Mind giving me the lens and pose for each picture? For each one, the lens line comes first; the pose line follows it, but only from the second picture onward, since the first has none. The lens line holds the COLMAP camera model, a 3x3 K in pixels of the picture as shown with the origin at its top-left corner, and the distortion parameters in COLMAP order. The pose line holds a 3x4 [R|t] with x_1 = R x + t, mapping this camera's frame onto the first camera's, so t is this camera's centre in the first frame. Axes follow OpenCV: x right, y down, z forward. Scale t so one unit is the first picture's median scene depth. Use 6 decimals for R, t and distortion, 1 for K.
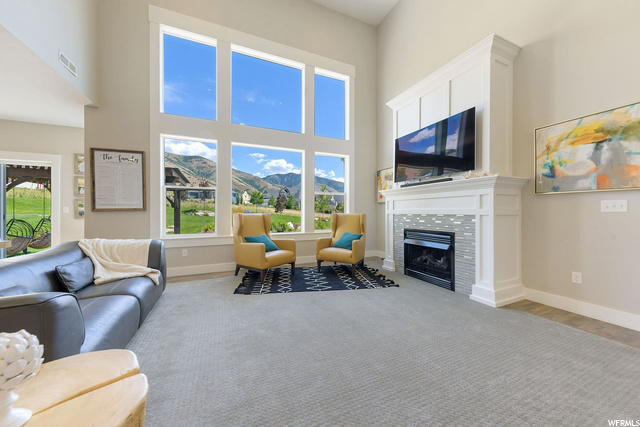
lens RADIAL K [[224.4, 0, 320.0], [0, 224.4, 213.5], [0, 0, 1]] dist [-0.000923, -0.000122]
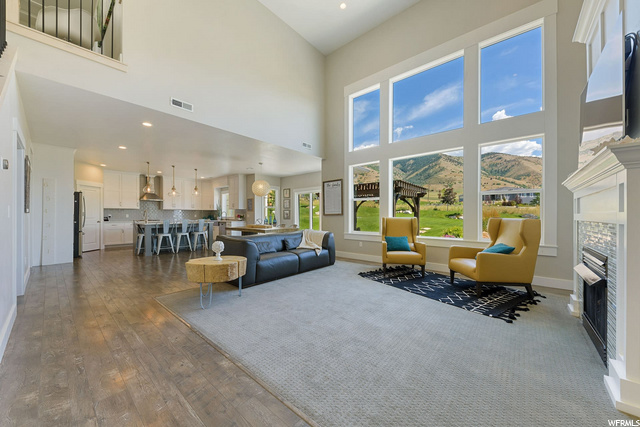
lens RADIAL K [[234.6, 0, 320.0], [0, 234.6, 213.5], [0, 0, 1]] dist [0.001108, 0.000043]
pose [[0.425485, -0.007080, -0.904938, 0.691180], [-0.007891, 0.999902, -0.011533, -0.002456], [0.904931, 0.012048, 0.425387, 0.132185]]
